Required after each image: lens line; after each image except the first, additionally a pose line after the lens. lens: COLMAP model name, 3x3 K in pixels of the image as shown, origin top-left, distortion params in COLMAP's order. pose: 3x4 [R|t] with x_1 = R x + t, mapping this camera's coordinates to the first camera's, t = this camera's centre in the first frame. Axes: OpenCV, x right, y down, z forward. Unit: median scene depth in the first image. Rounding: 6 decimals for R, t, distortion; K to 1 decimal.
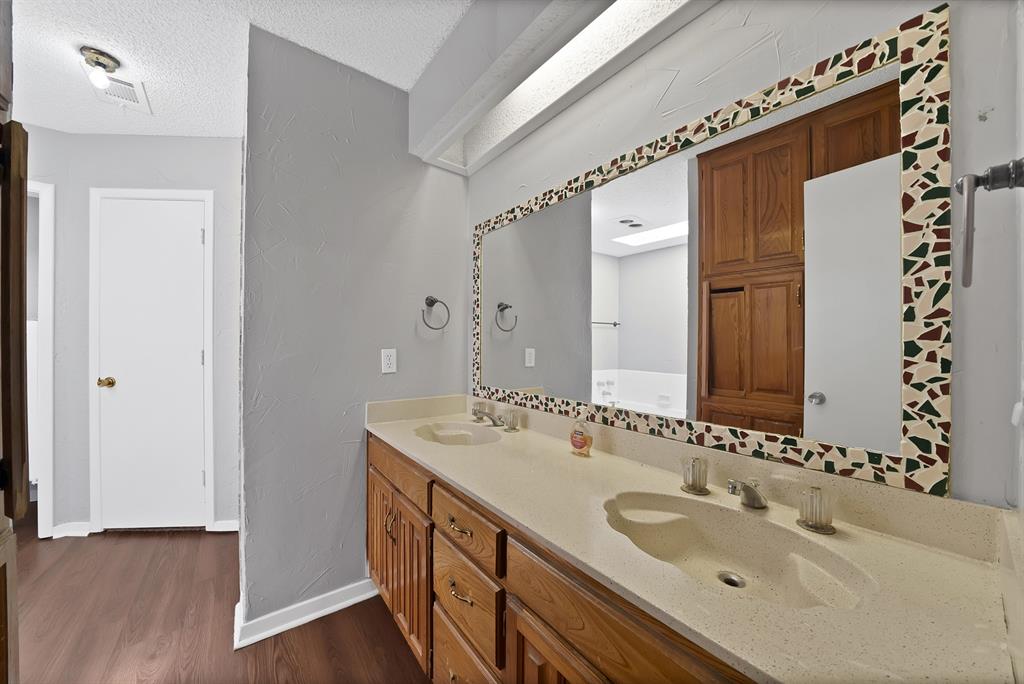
lens RADIAL K [[372.5, 0, 514.8], [0, 372.5, 345.6], [0, 0, 1]] dist [-0.021439, 0.000321]
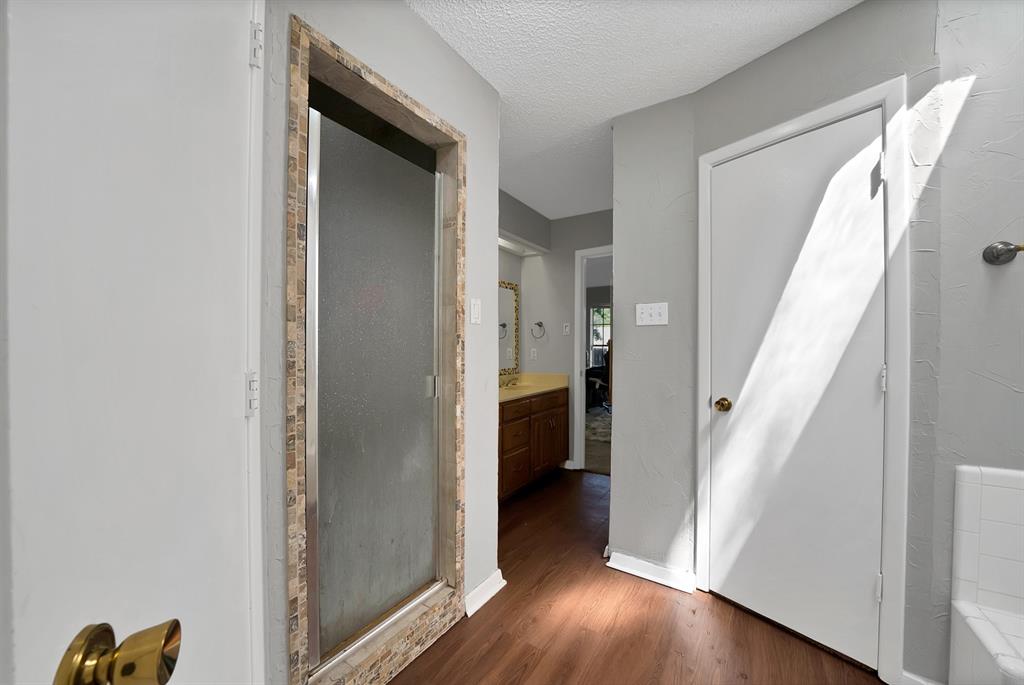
lens RADIAL K [[372.5, 0, 514.8], [0, 372.5, 346.1], [0, 0, 1]] dist [-0.021439, 0.000321]
pose [[-0.324777, -0.009431, 0.945744, -1.823689], [-0.003585, 0.999955, 0.008740, -0.023356], [-0.945784, -0.000552, -0.324796, 1.252087]]
